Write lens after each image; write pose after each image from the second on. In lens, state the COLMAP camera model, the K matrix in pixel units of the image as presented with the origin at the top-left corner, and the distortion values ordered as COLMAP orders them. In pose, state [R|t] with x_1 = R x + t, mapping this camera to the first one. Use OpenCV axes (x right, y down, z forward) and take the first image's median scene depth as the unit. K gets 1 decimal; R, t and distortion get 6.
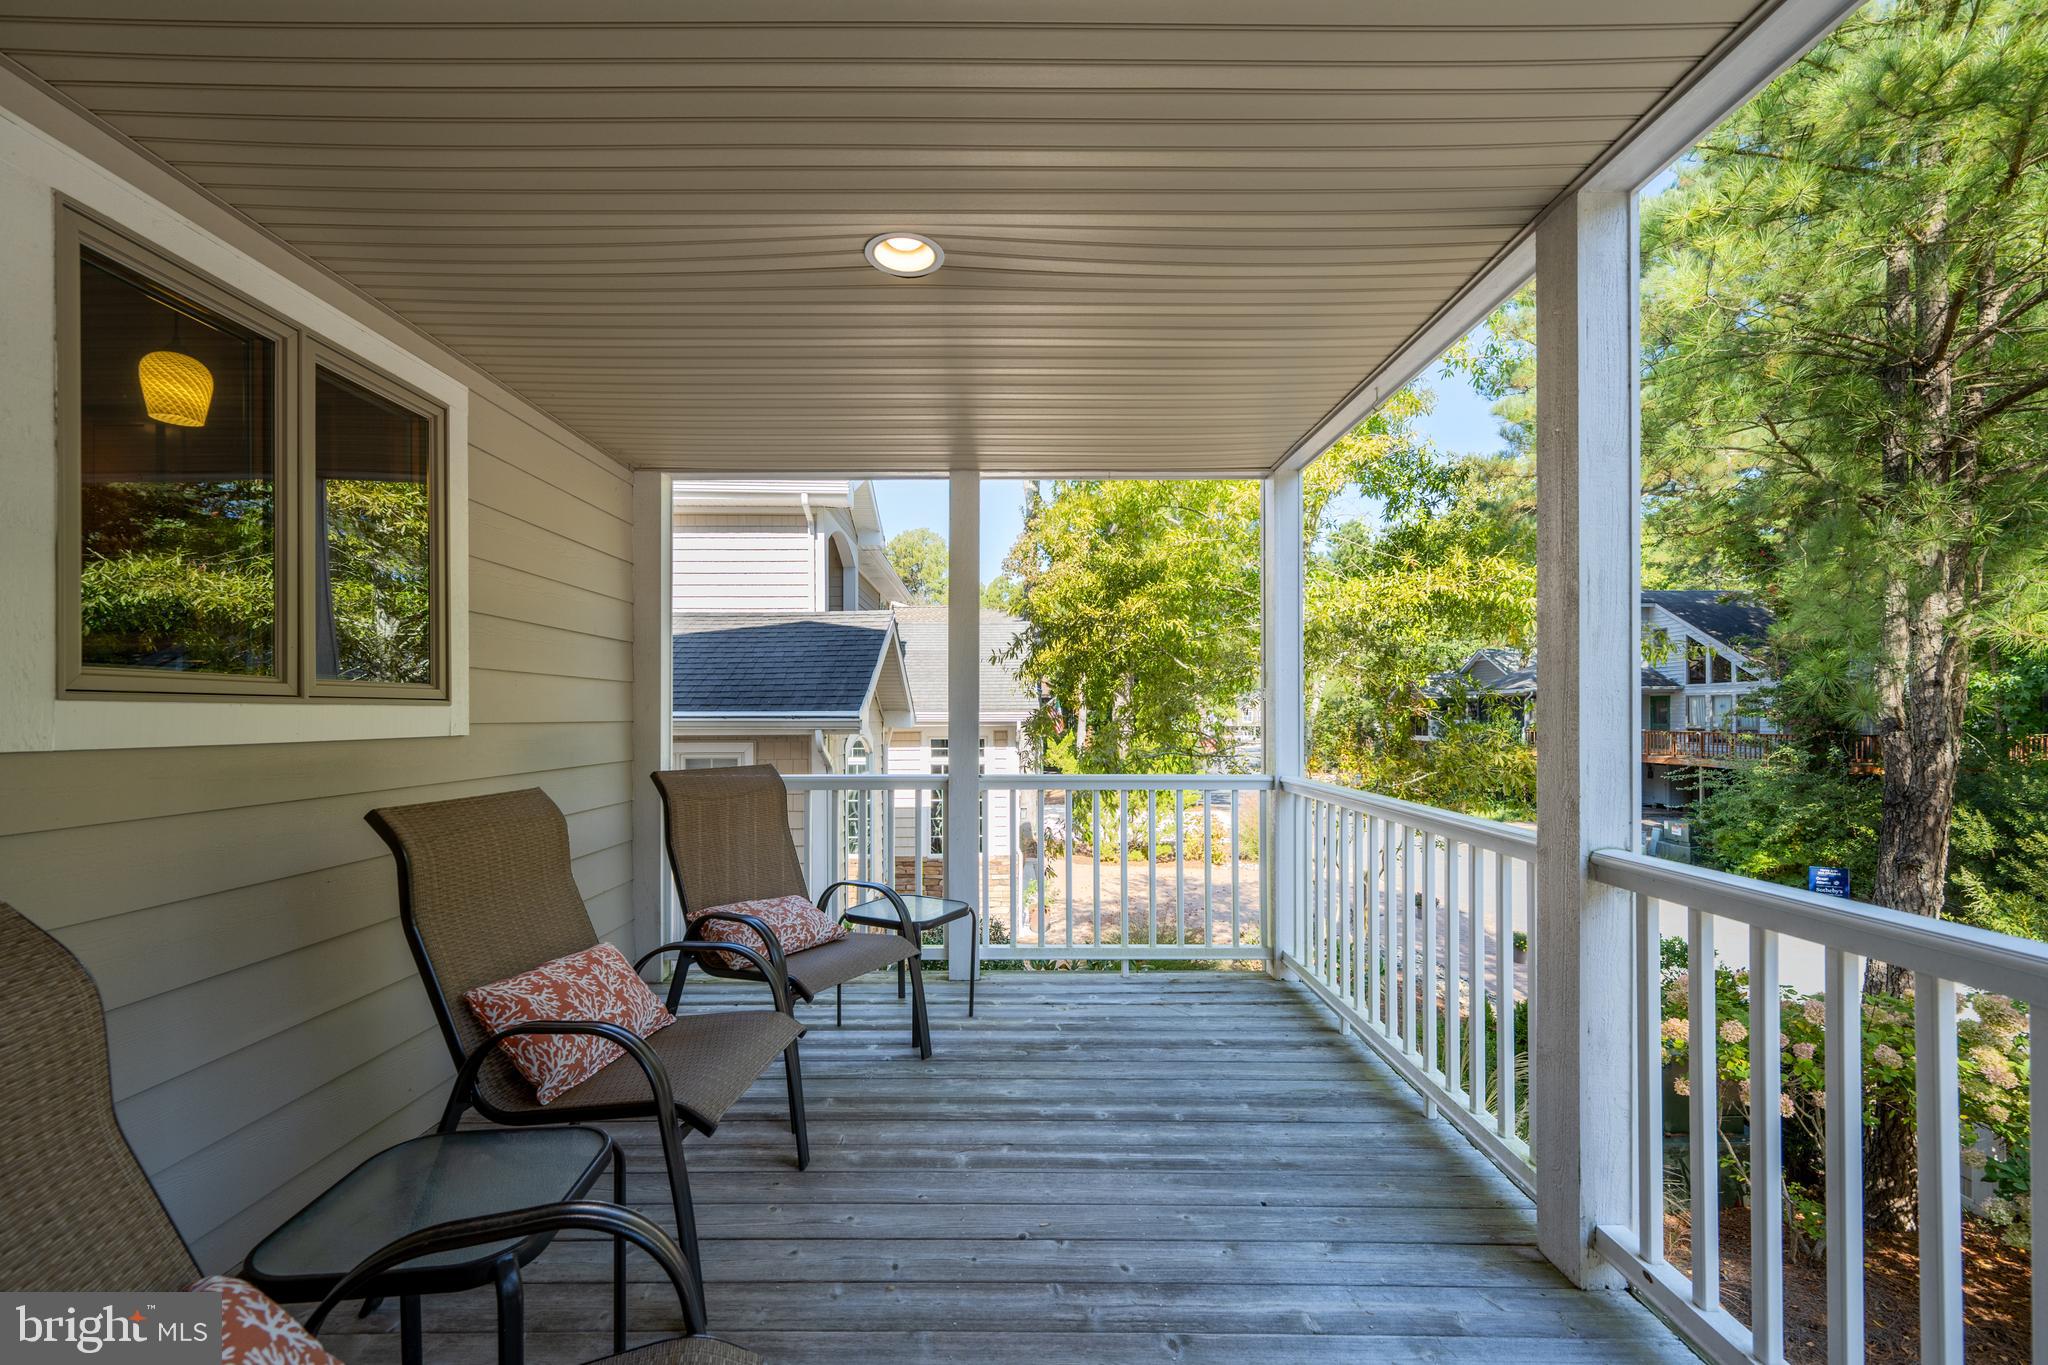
lens RADIAL K [[807.3, 0, 1016.3], [0, 807.3, 720.6], [0, 0, 1]] dist [-0.000497, -0.000380]
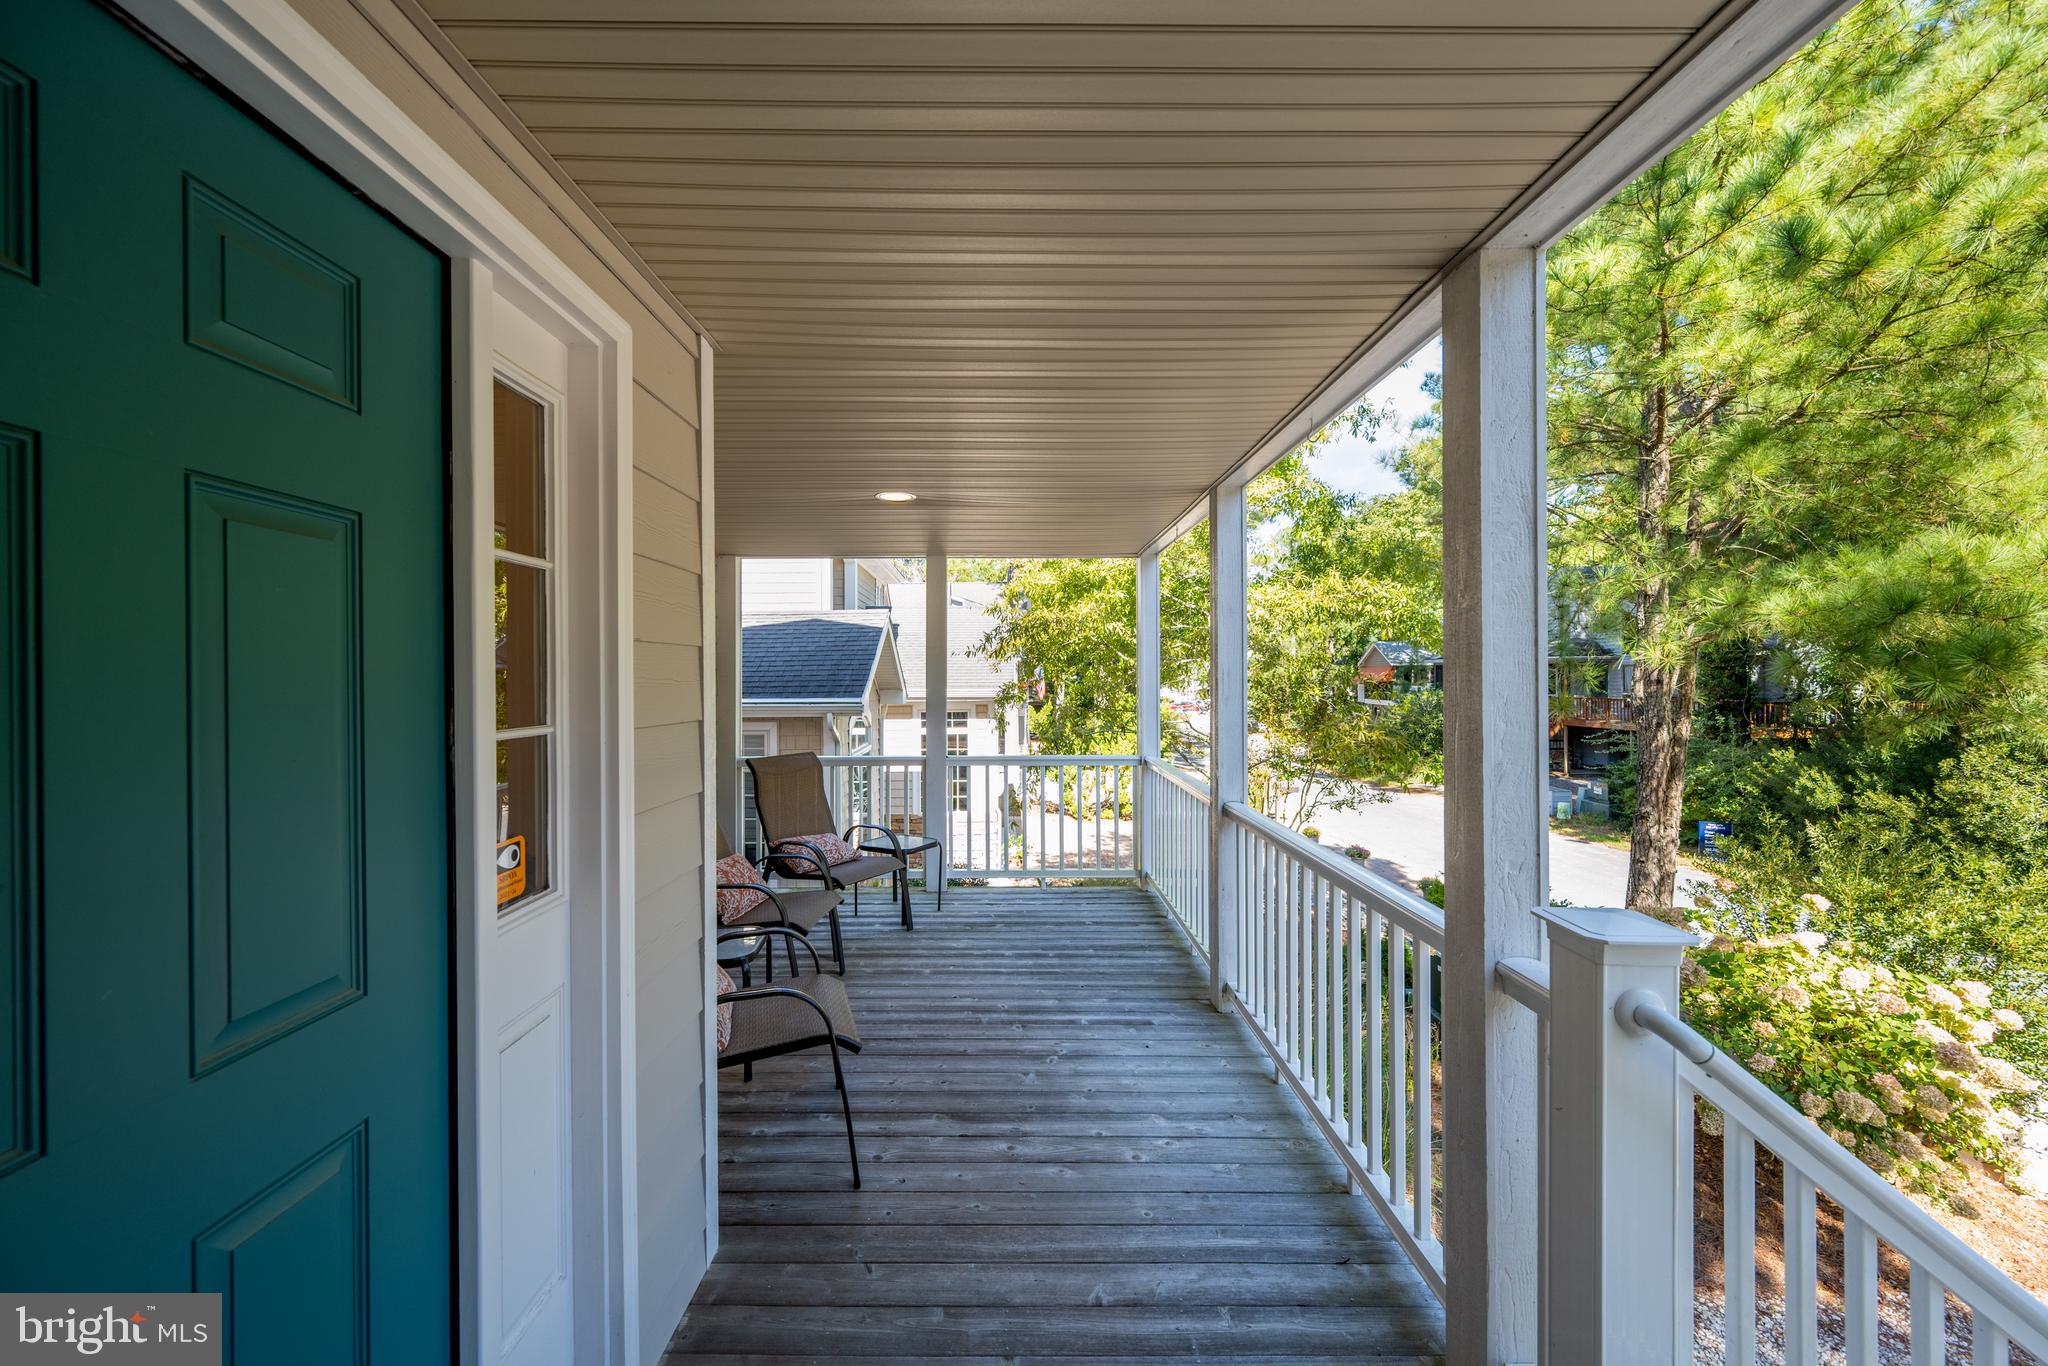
lens RADIAL K [[807.3, 0, 1010.3], [0, 807.3, 677.5], [0, 0, 1]] dist [-0.000497, -0.000380]
pose [[0.999995, -0.002979, 0.000365, 0.059336], [0.002980, 0.999987, -0.004119, -0.059054], [-0.000353, 0.004120, 0.999991, -0.411568]]
